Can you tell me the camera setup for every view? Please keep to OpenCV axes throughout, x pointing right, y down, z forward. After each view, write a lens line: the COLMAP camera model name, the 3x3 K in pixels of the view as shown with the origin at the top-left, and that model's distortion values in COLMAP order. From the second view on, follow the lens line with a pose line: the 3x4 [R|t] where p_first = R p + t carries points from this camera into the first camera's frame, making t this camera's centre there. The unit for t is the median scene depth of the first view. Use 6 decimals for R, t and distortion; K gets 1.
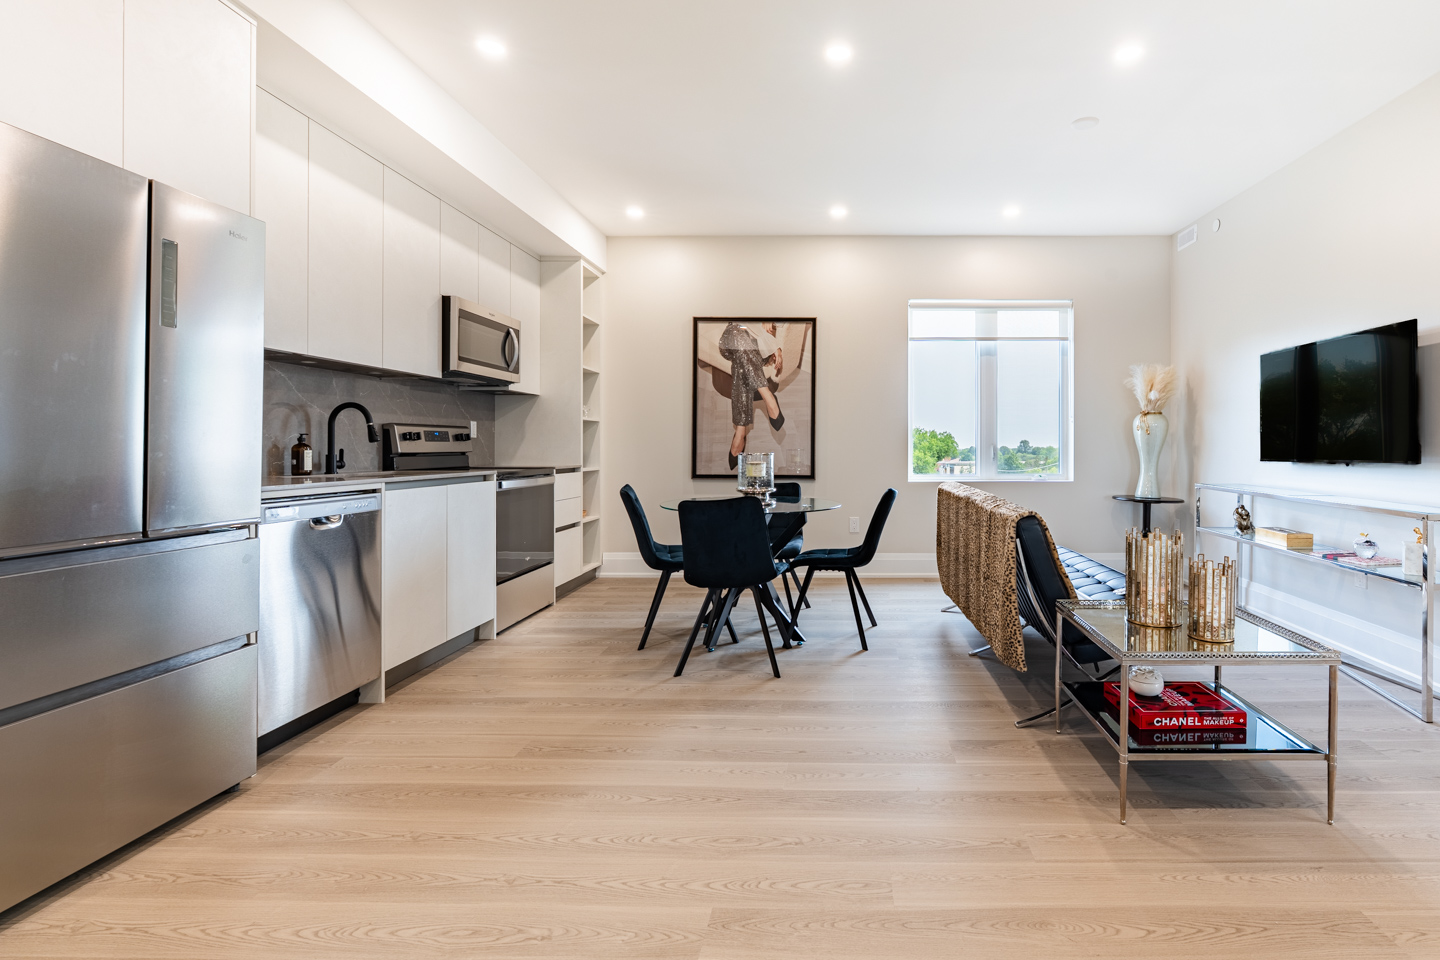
lens RADIAL K [[677.8, 0, 840.4], [0, 677.8, 447.1], [0, 0, 1]] dist [-0.003171, -0.000553]
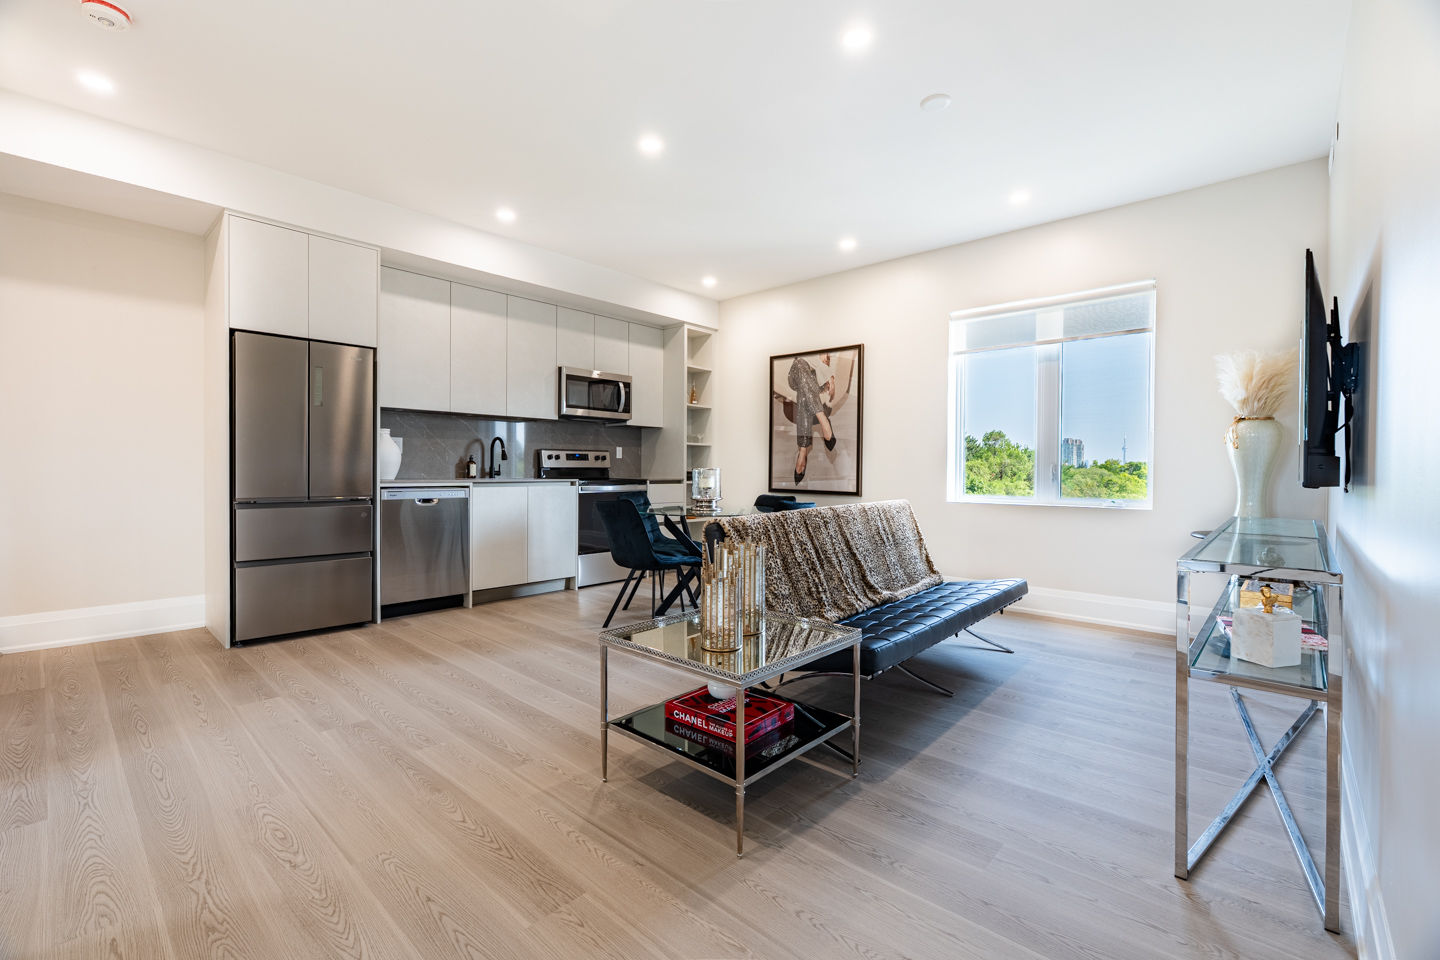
lens RADIAL K [[627.4, 0, 713.6], [0, 627.4, 475.2], [0, 0, 1]] dist [-0.002936, 0.000154]
pose [[0.735926, 0.012097, -0.676954, 0.599175], [-0.008248, 0.999926, 0.008902, 0.009781], [0.677012, -0.000968, 0.735972, 0.157989]]
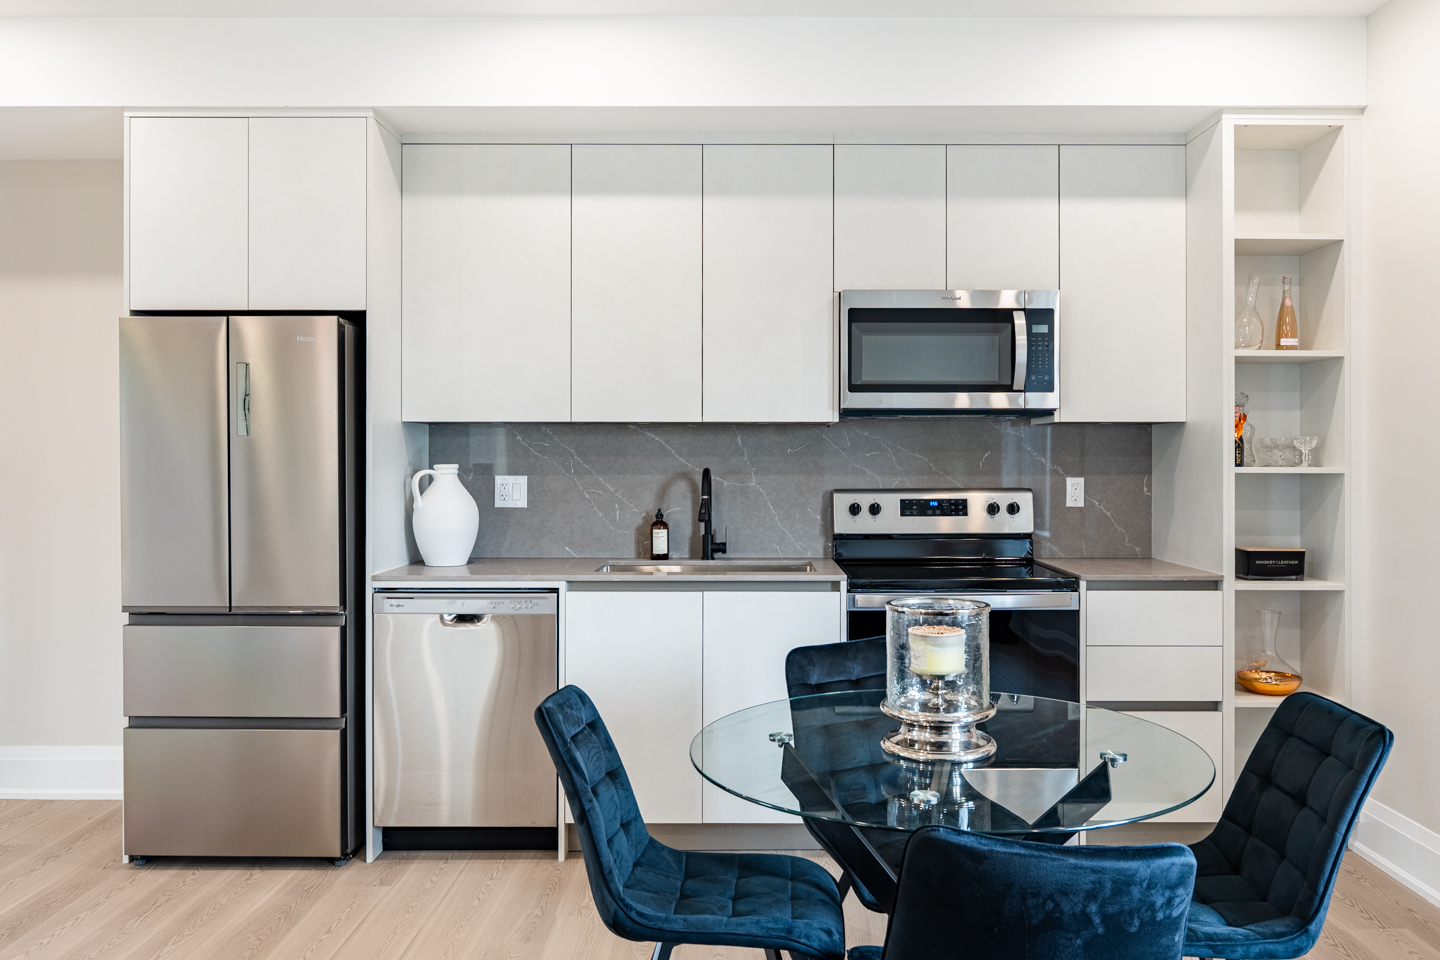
lens RADIAL K [[1082.4, 0, 738.3], [0, 1082.4, 461.5], [0, 0, 1]] dist [-0.005130, -0.003100]
pose [[0.008488, 0.003000, -0.999959, 0.394596], [-0.000500, 0.999995, 0.002996, -0.061115], [0.999964, 0.000475, 0.008490, 0.811600]]
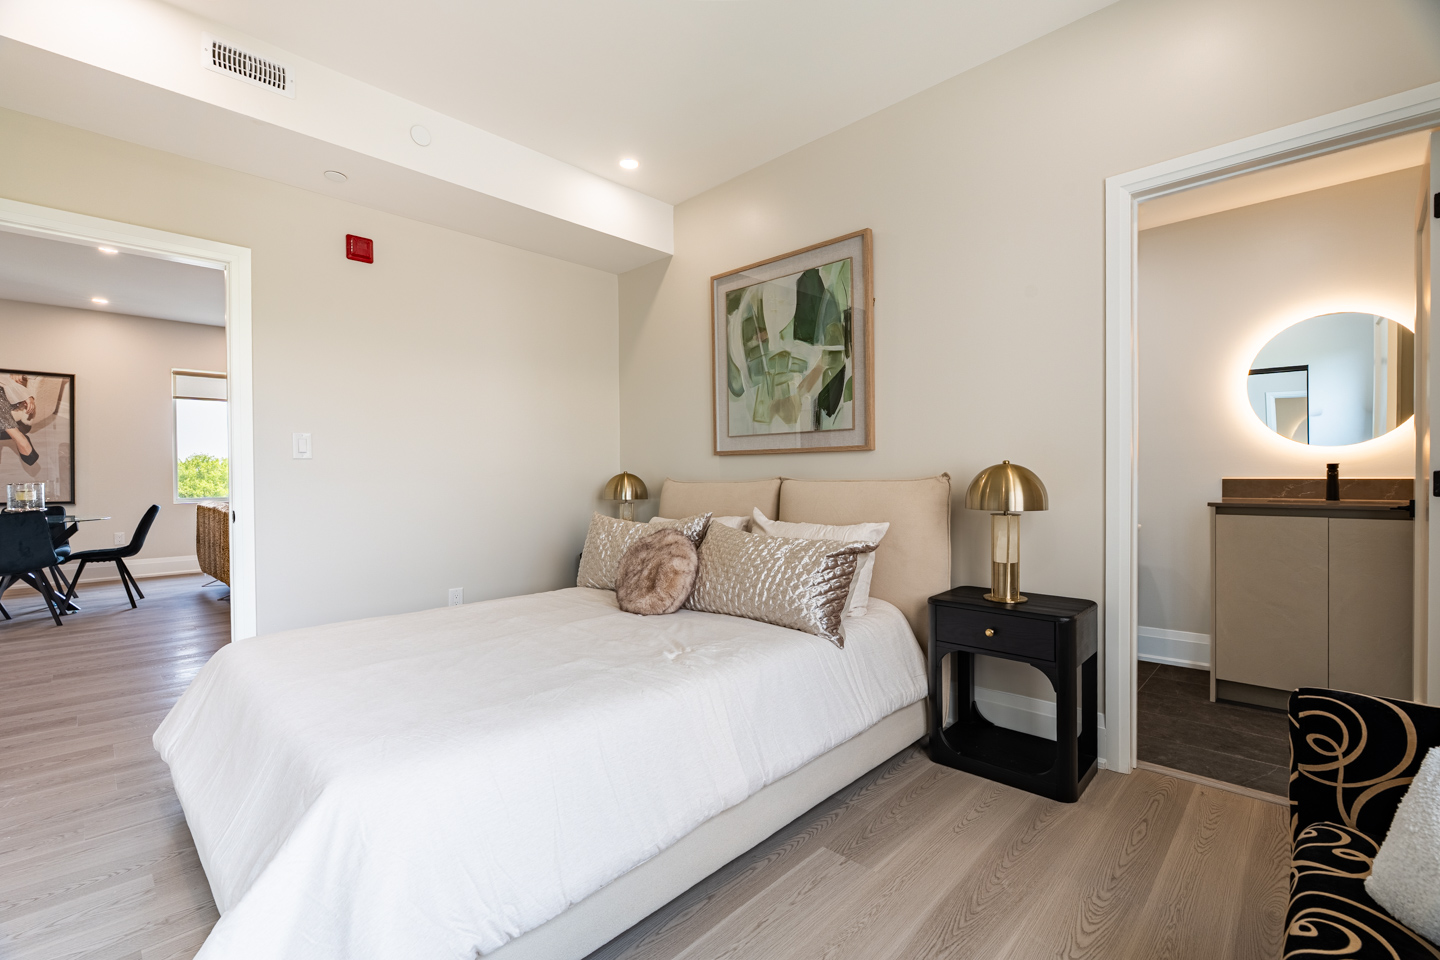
lens RADIAL K [[627.9, 0, 720.0], [0, 627.9, 480.0], [0, 0, 1]] dist [-0.004903, -0.000372]
pose [[0.696322, -0.013428, 0.717604, -0.046448], [0.007244, 0.999906, 0.011682, -0.003023], [-0.717693, -0.002936, 0.696353, -0.843033]]
